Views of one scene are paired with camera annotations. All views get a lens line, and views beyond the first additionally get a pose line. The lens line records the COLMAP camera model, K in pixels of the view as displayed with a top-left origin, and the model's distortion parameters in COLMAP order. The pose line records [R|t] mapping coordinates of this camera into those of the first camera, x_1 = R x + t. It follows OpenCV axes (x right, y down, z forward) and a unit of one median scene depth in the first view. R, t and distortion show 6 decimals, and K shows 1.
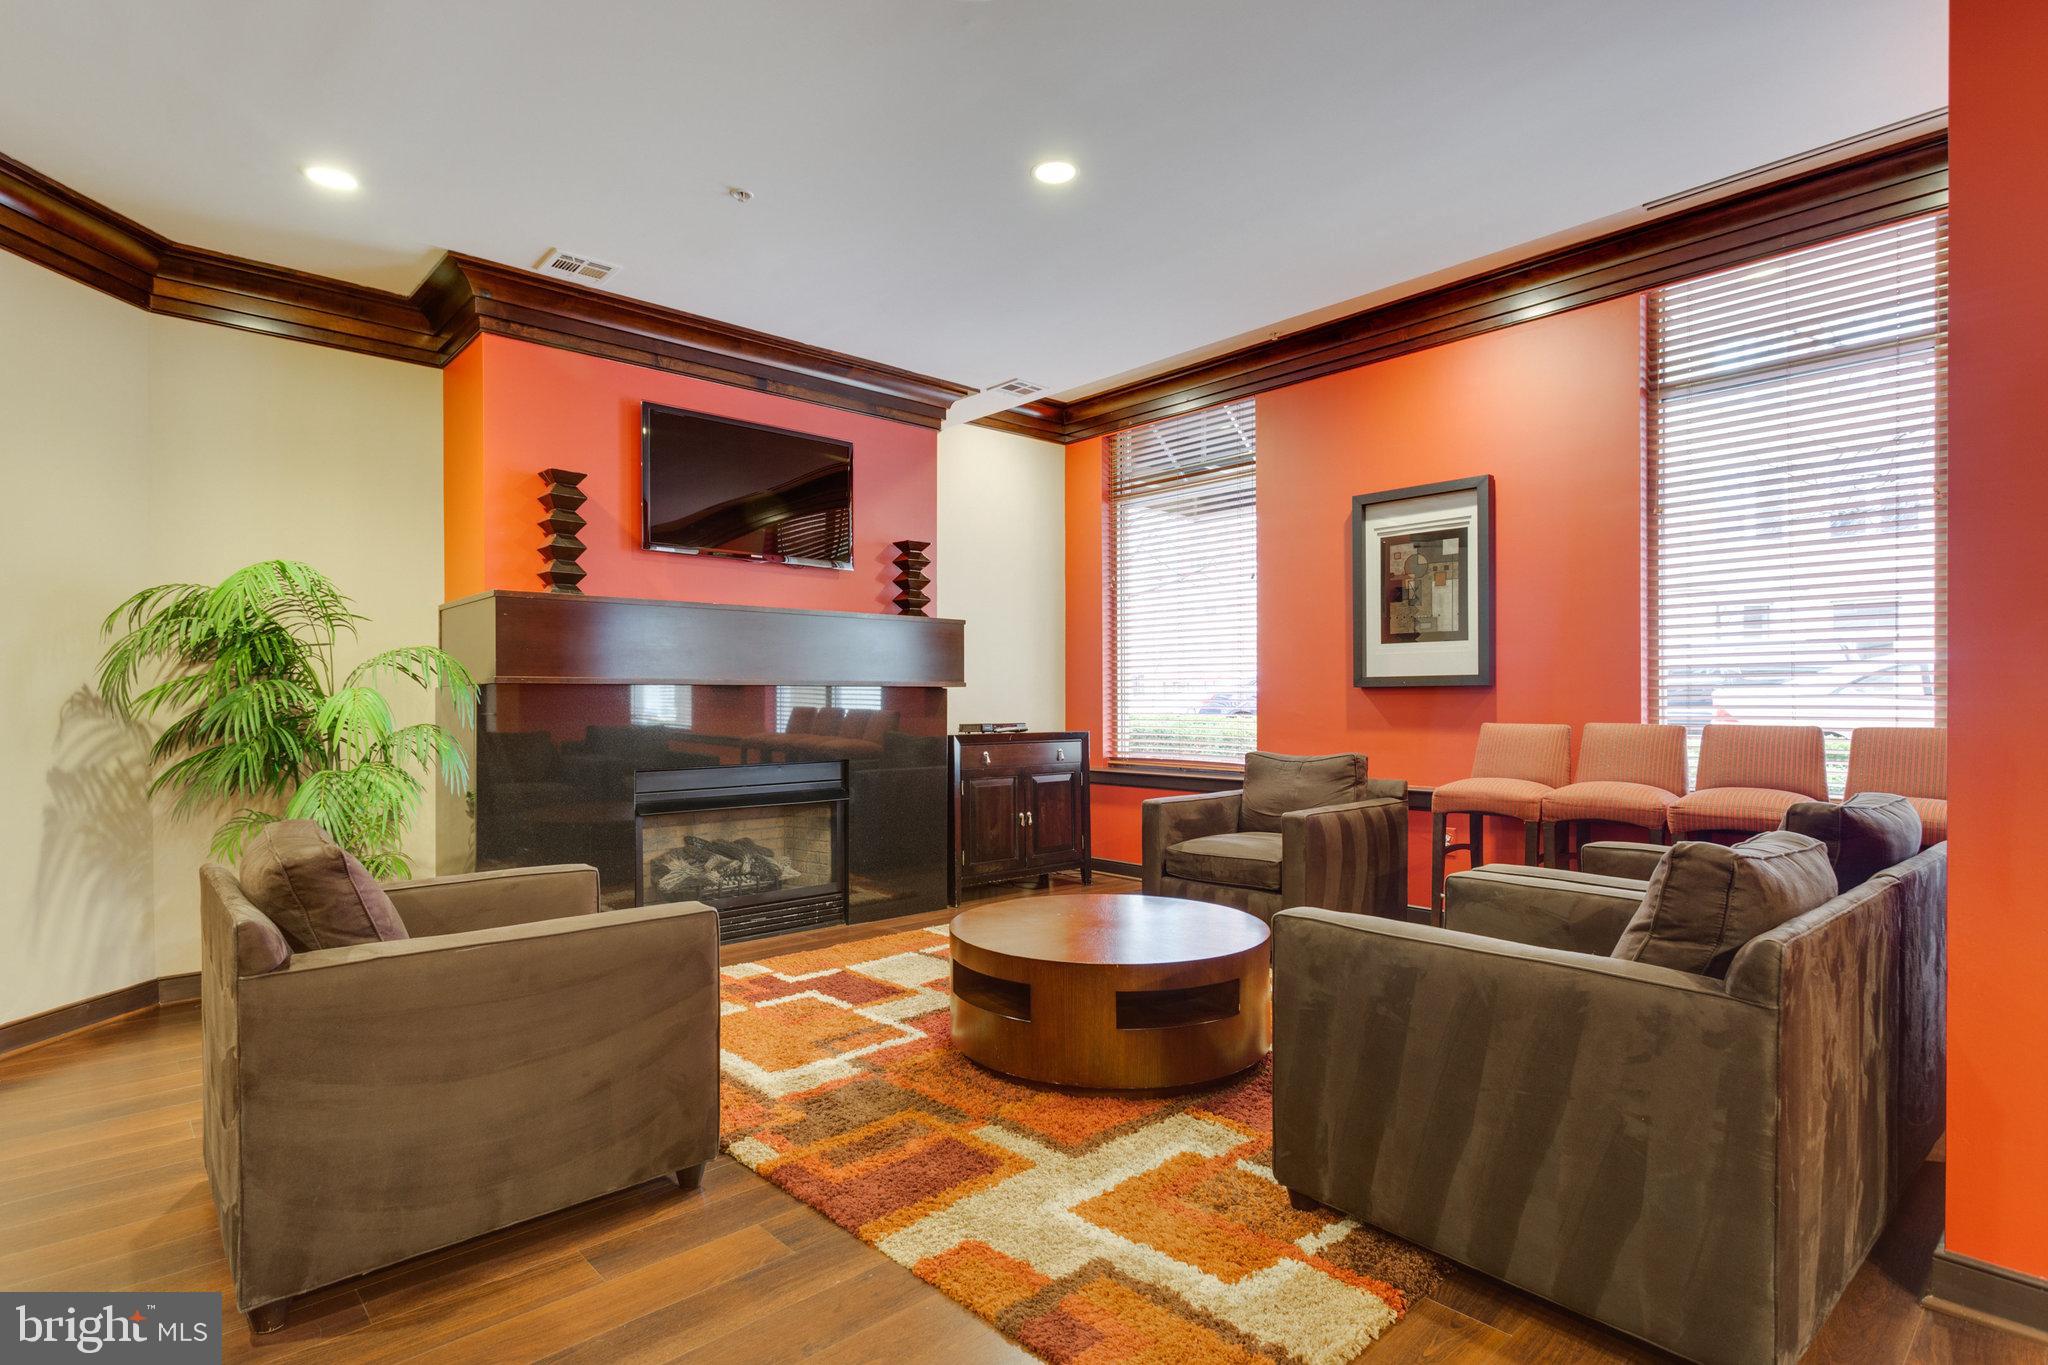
lens RADIAL K [[1001.4, 0, 1022.1], [0, 1001.4, 689.1], [0, 0, 1]] dist [0.005068, 0.000482]
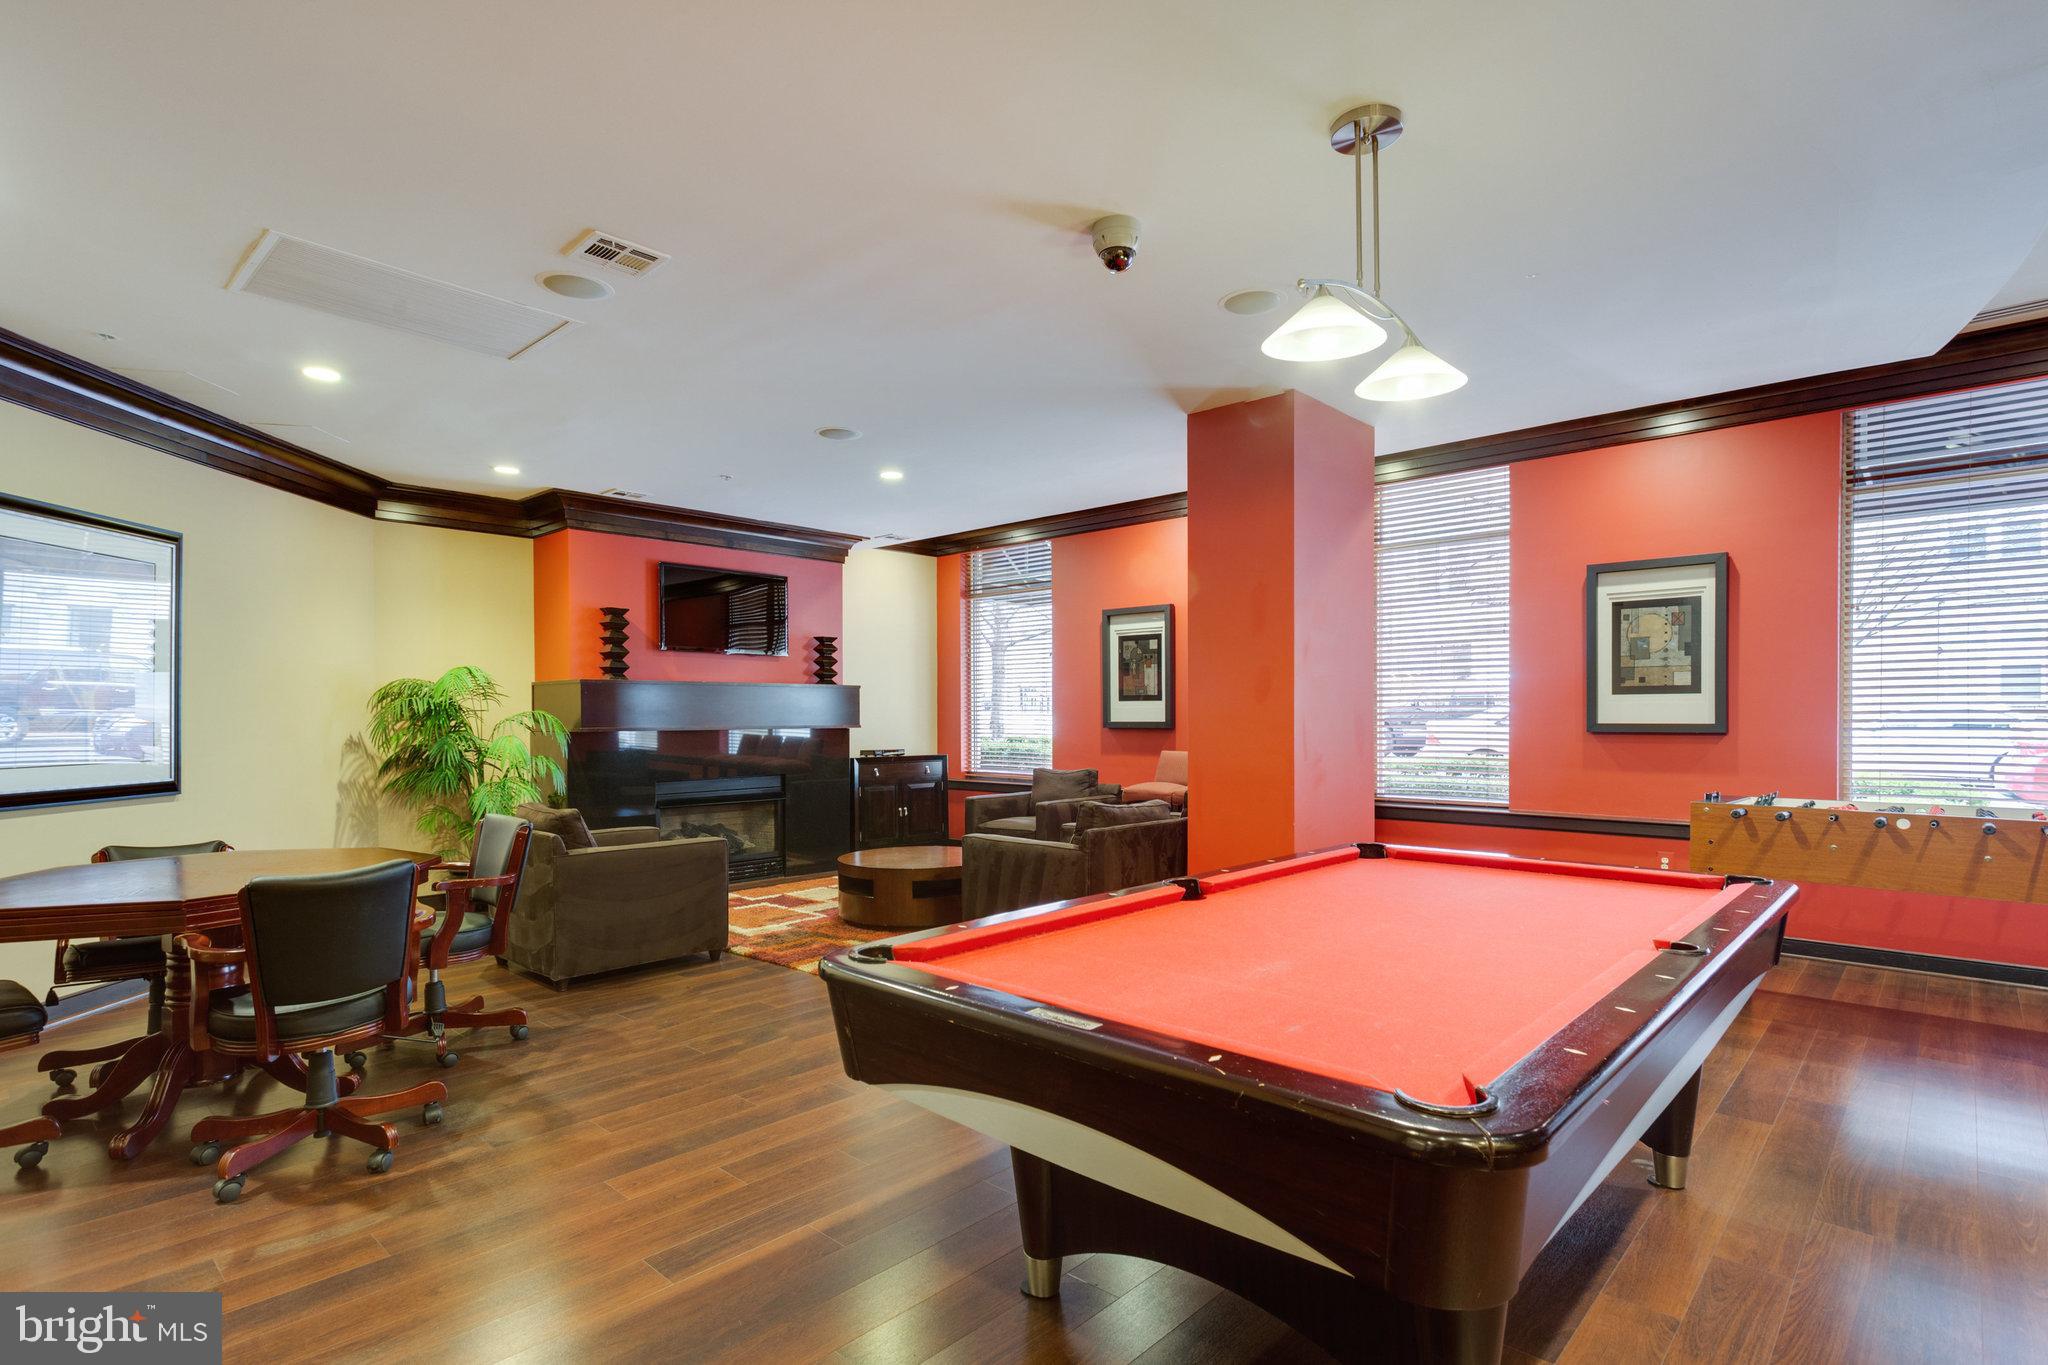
lens RADIAL K [[1001.4, 0, 1053.5], [0, 1001.4, 721.8], [0, 0, 1]] dist [0.005068, 0.000482]
pose [[0.996067, -0.001492, 0.088589, 0.114725], [-0.000186, 0.999821, 0.018927, -0.044946], [-0.088601, -0.018869, 0.995888, -0.647514]]
